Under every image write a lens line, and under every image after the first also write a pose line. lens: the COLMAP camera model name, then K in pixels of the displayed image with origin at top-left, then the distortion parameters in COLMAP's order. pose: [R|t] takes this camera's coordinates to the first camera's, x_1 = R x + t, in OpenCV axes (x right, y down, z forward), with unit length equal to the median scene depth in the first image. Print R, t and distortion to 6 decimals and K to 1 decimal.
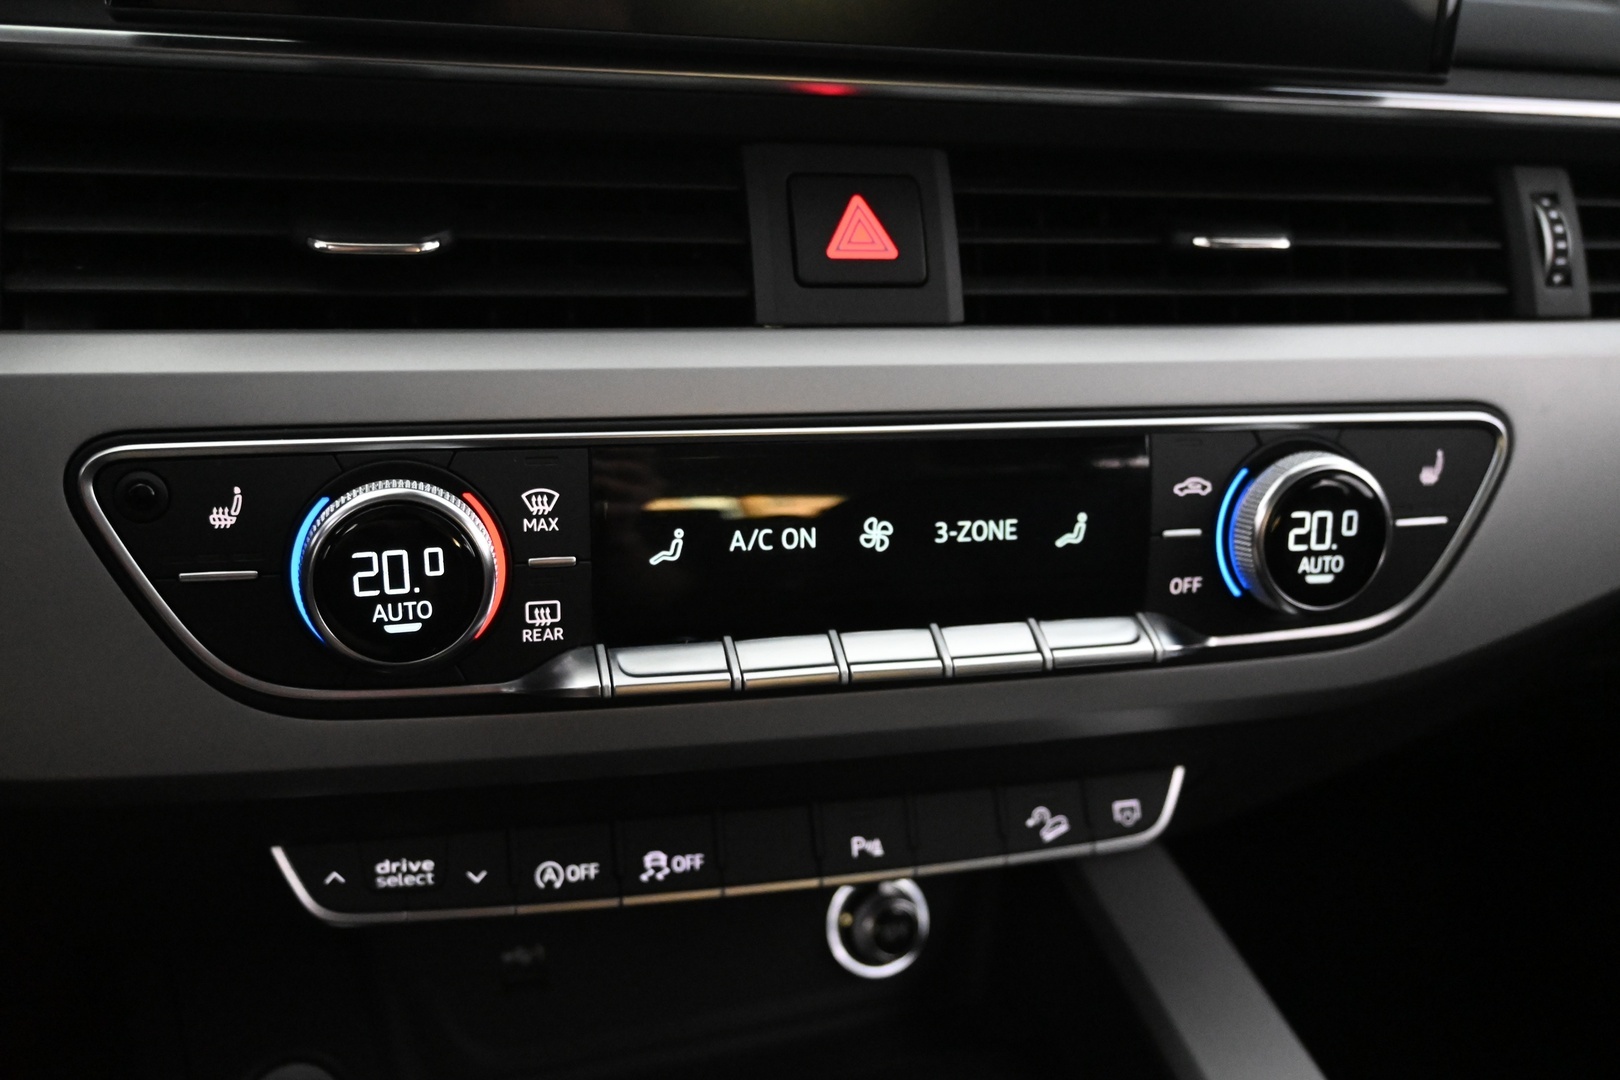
lens RADIAL K [[1468.1, 0, 810.0], [0, 1468.1, 540.0], [0, 0, 1]] dist [-0.002033, 0.004272]
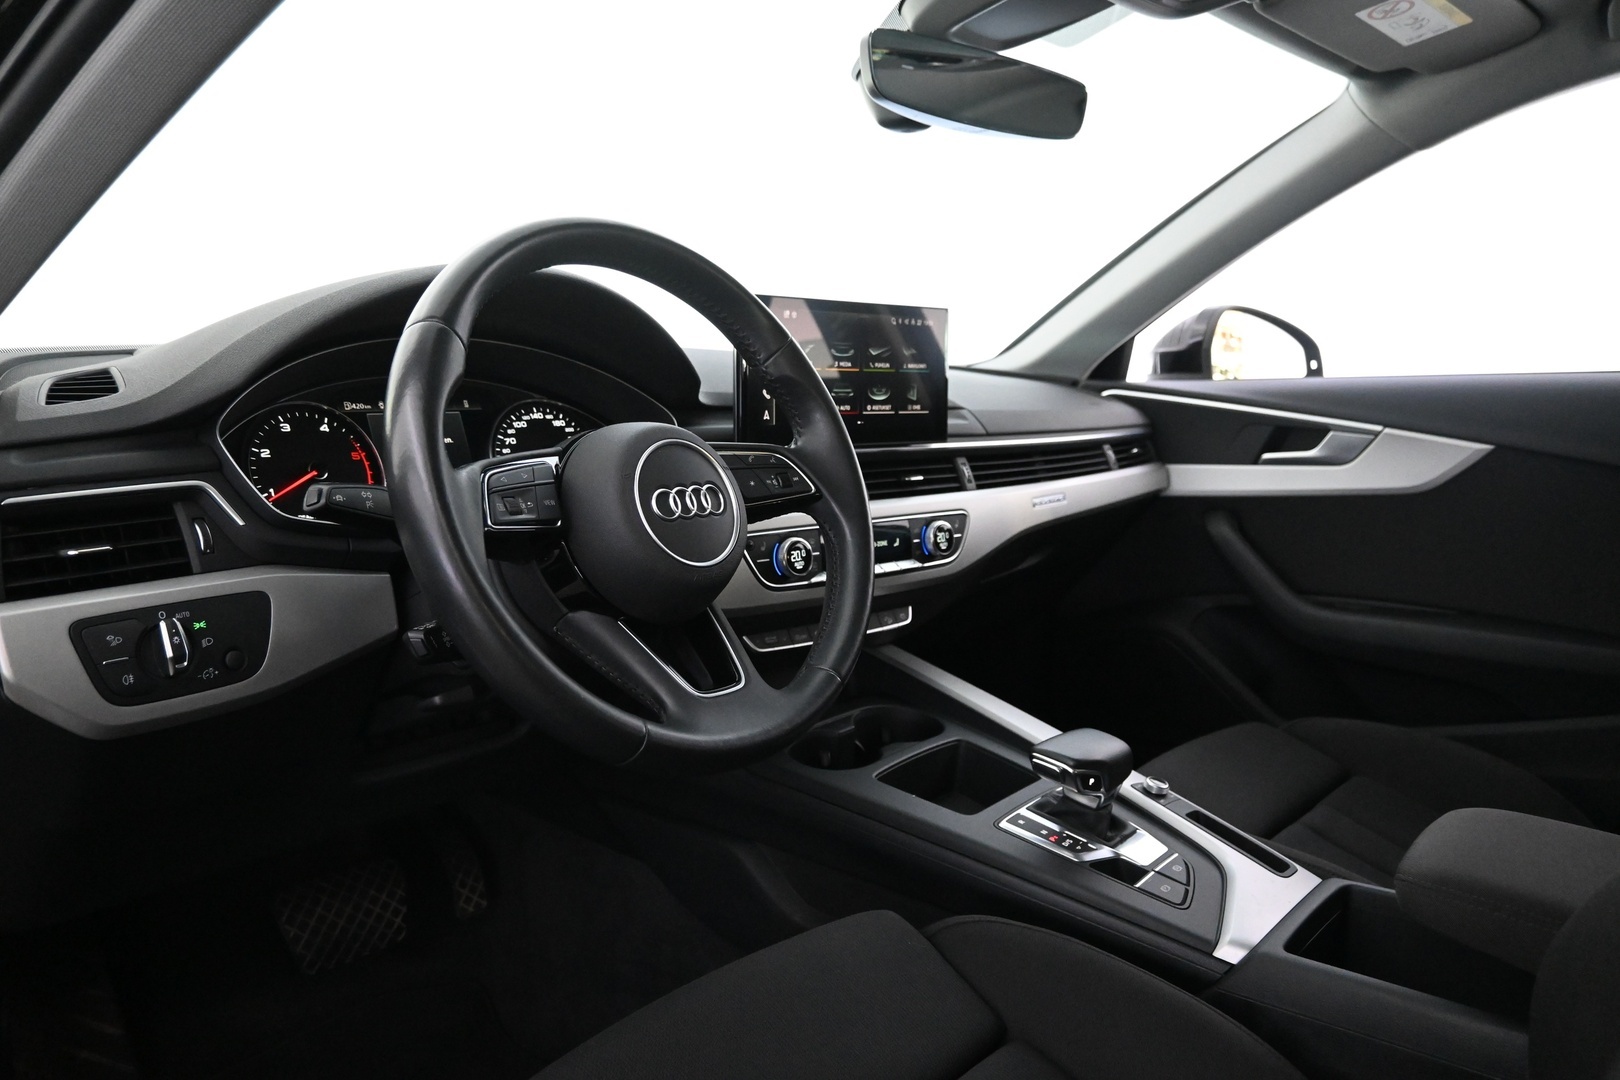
lens RADIAL K [[1173.2, 0, 810.0], [0, 1173.2, 540.0], [0, 0, 1]] dist [-0.005406, 0.001760]
pose [[0.889229, -0.094755, 0.447541, -1.665425], [0.164630, 0.979051, -0.119818, 0.373225], [-0.426812, 0.180225, 0.886200, -2.085649]]
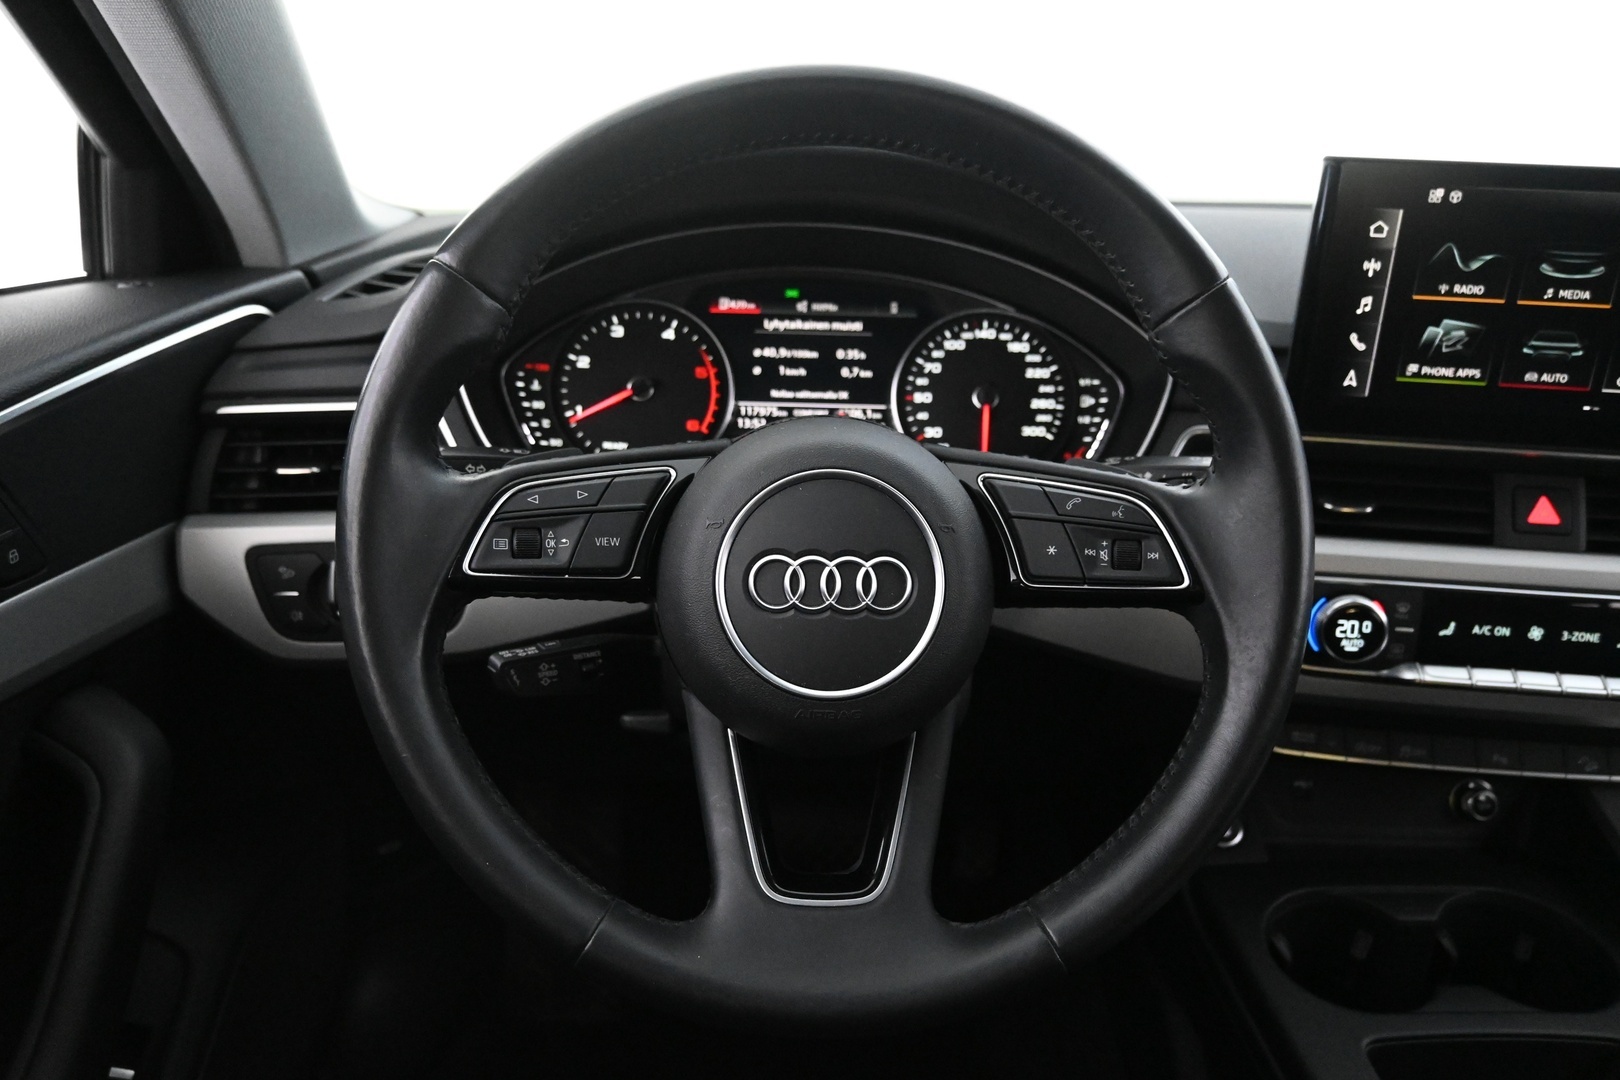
lens RADIAL K [[1173.2, 0, 810.0], [0, 1173.2, 540.0], [0, 0, 1]] dist [-0.005406, 0.001760]
pose [[0.933062, 0.108269, -0.343035, -0.419102], [-0.101309, 0.994121, 0.038204, -0.107427], [0.345154, -0.000895, 0.938546, -1.231805]]
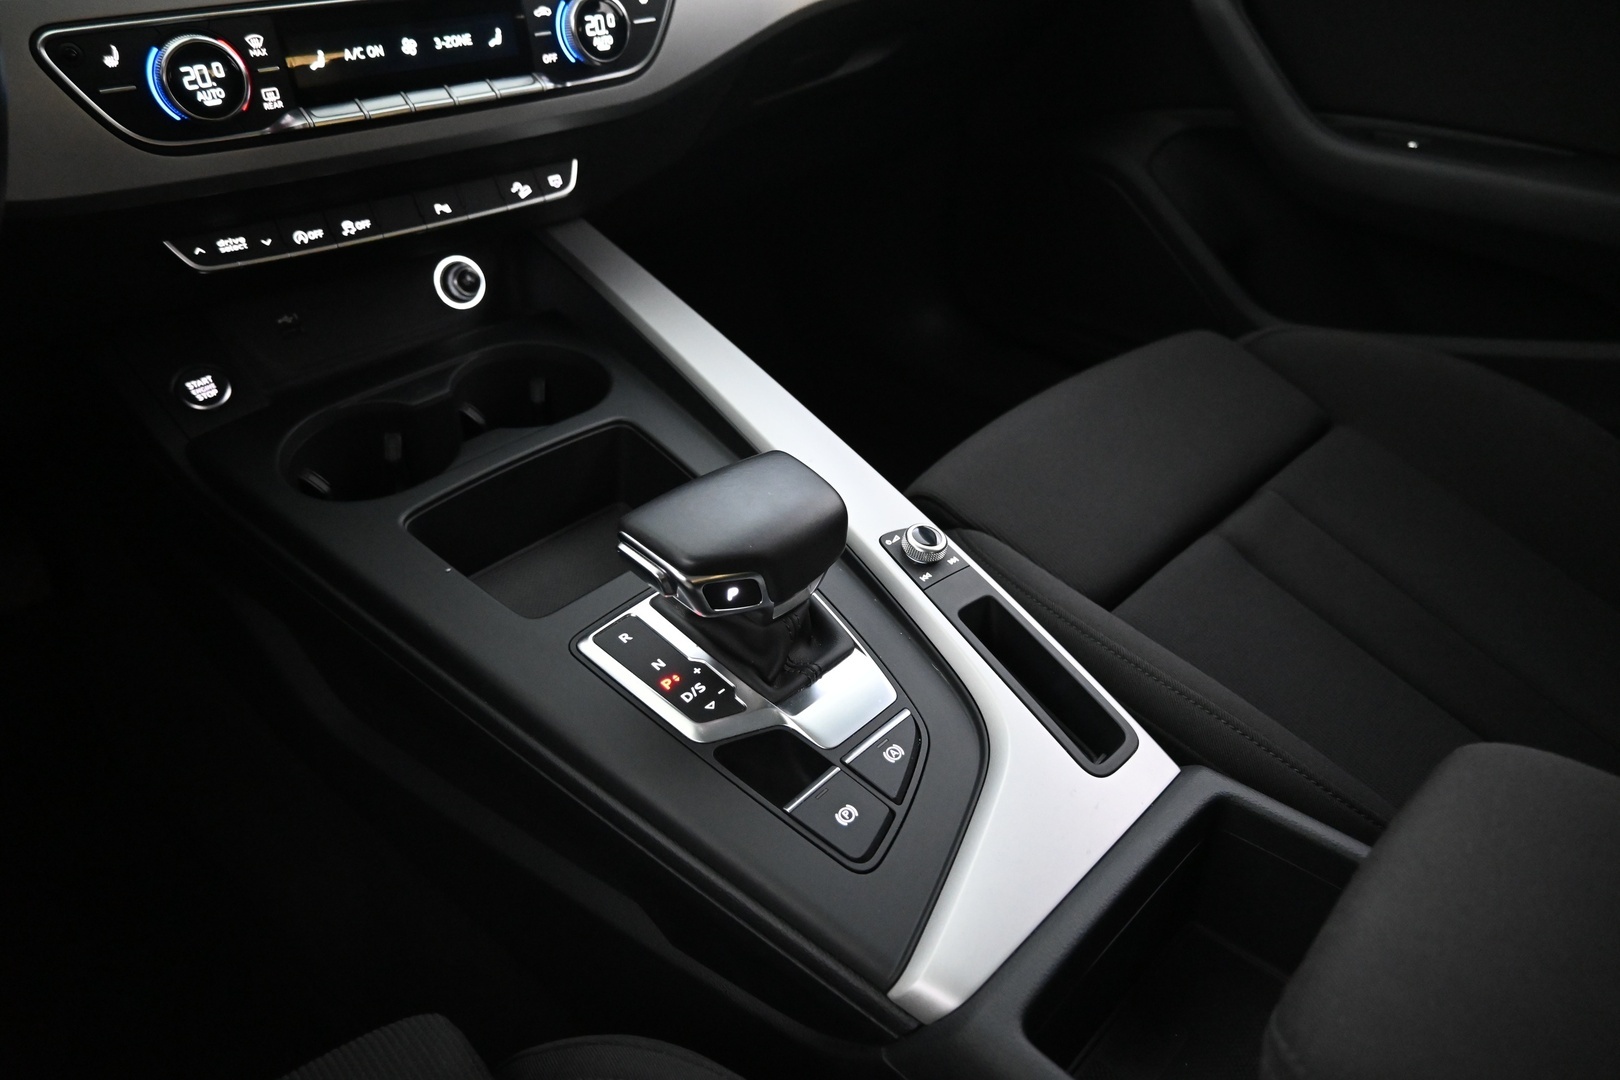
lens RADIAL K [[1098.8, 0, 810.0], [0, 1098.8, 540.0], [0, 0, 1]] dist [-0.000506, 0.003160]
pose [[0.910091, -0.266378, 0.317454, -0.129606], [0.162564, 0.934124, 0.317783, 0.260130], [-0.381192, -0.237604, 0.893441, -0.916766]]
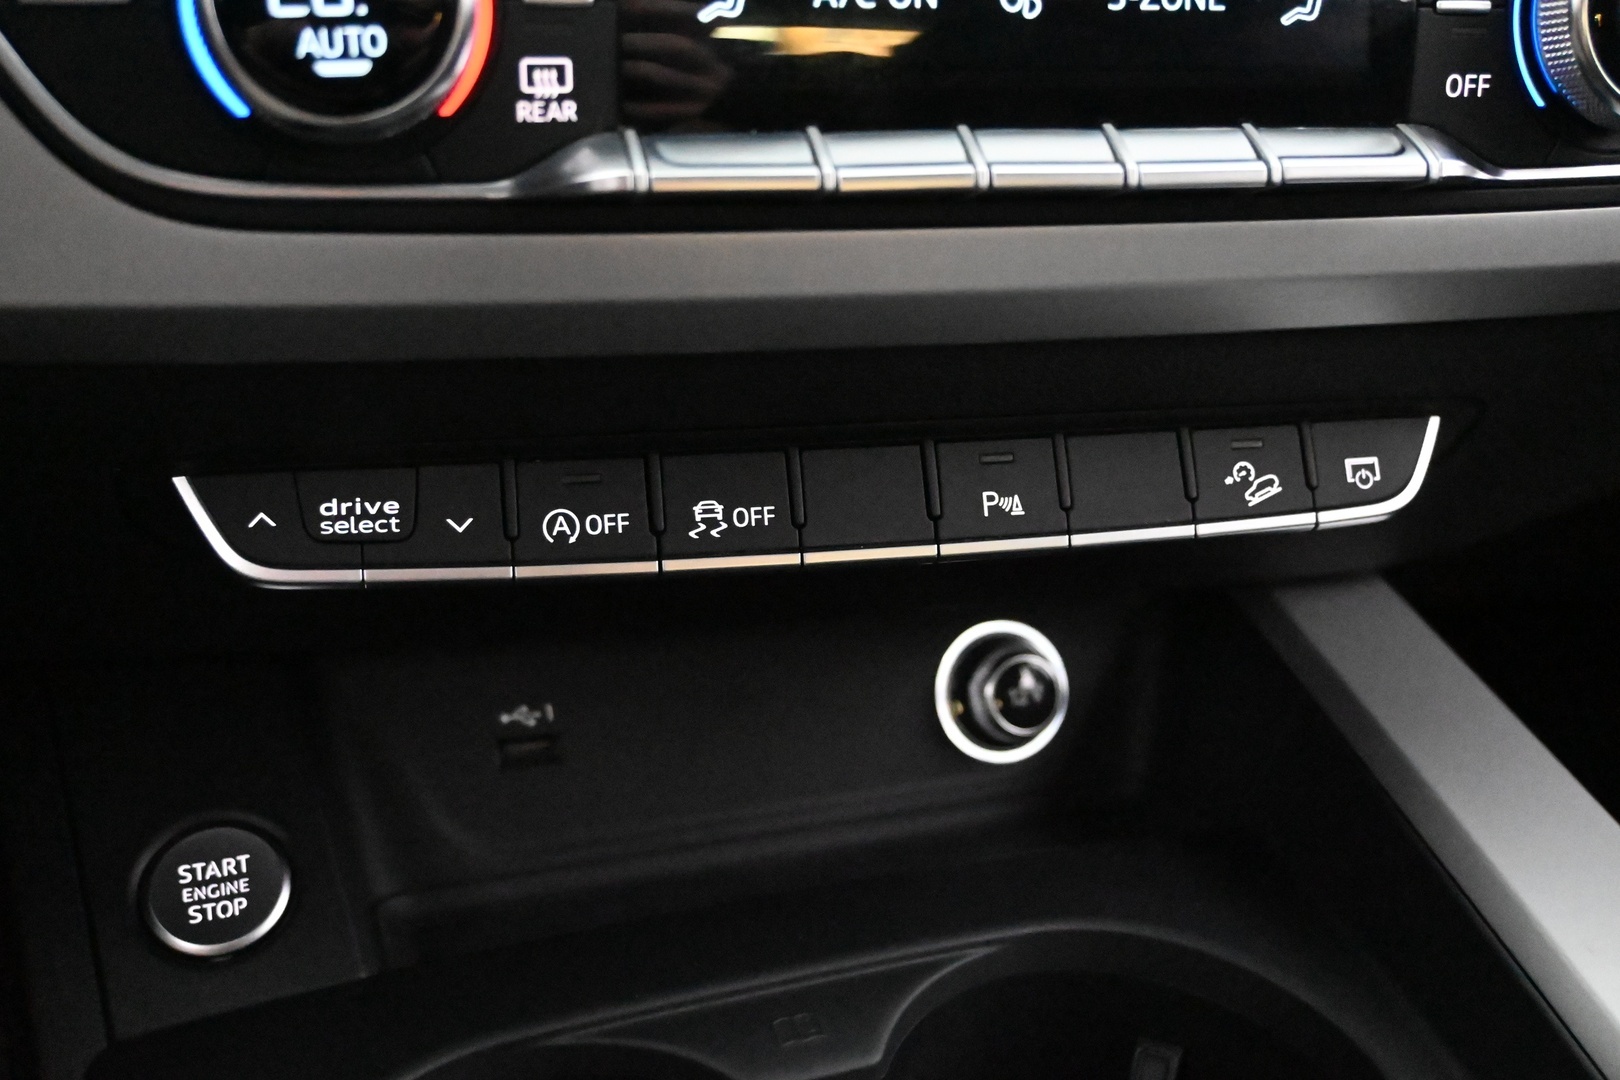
lens RADIAL K [[1764.6, 0, 810.0], [0, 1764.6, 540.0], [0, 0, 1]] dist [0.000937, 0.002394]
pose [[0.999473, -0.009583, -0.031020, -0.030737], [0.010515, 0.999493, 0.030041, 0.216910], [0.030716, -0.030351, 0.999067, 0.150420]]
